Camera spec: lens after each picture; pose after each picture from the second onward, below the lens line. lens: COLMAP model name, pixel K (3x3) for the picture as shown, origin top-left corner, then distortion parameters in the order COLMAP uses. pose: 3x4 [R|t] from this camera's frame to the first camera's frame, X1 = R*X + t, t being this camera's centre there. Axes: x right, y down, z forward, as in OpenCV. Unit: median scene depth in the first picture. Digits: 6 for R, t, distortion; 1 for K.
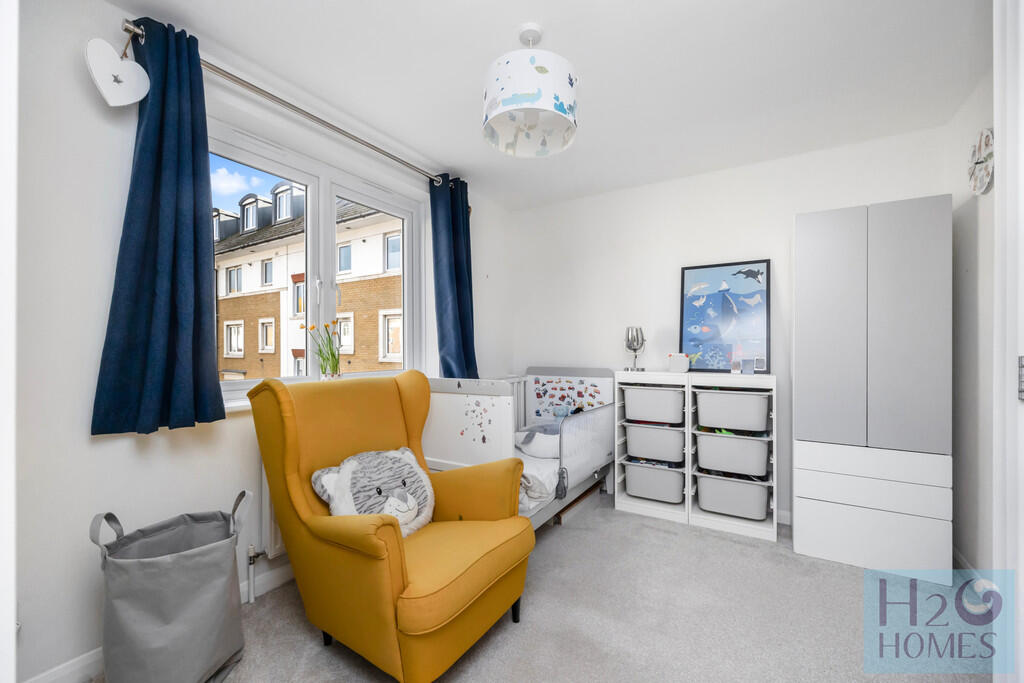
lens RADIAL K [[413.4, 0, 516.4], [0, 413.4, 348.5], [0, 0, 1]] dist [-0.009980, 0.000944]
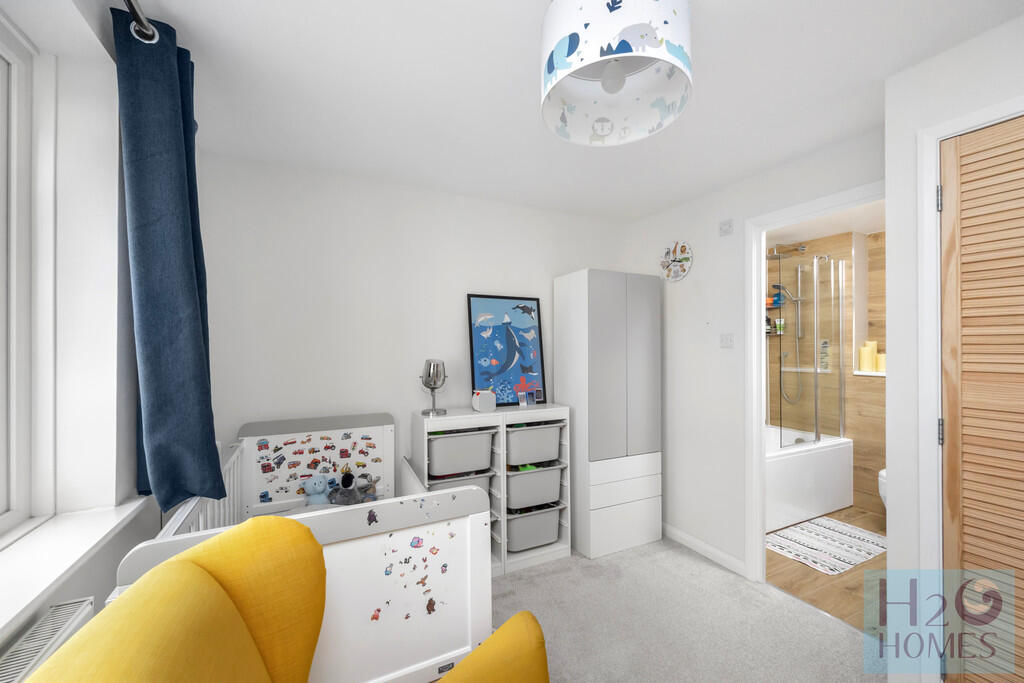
lens RADIAL K [[413.4, 0, 510.4], [0, 413.4, 343.0], [0, 0, 1]] dist [-0.009980, 0.000944]
pose [[0.524851, 0.008503, 0.851151, -0.344121], [0.001303, 0.999941, -0.010793, -0.080534], [-0.851193, 0.006774, 0.524809, 0.457482]]
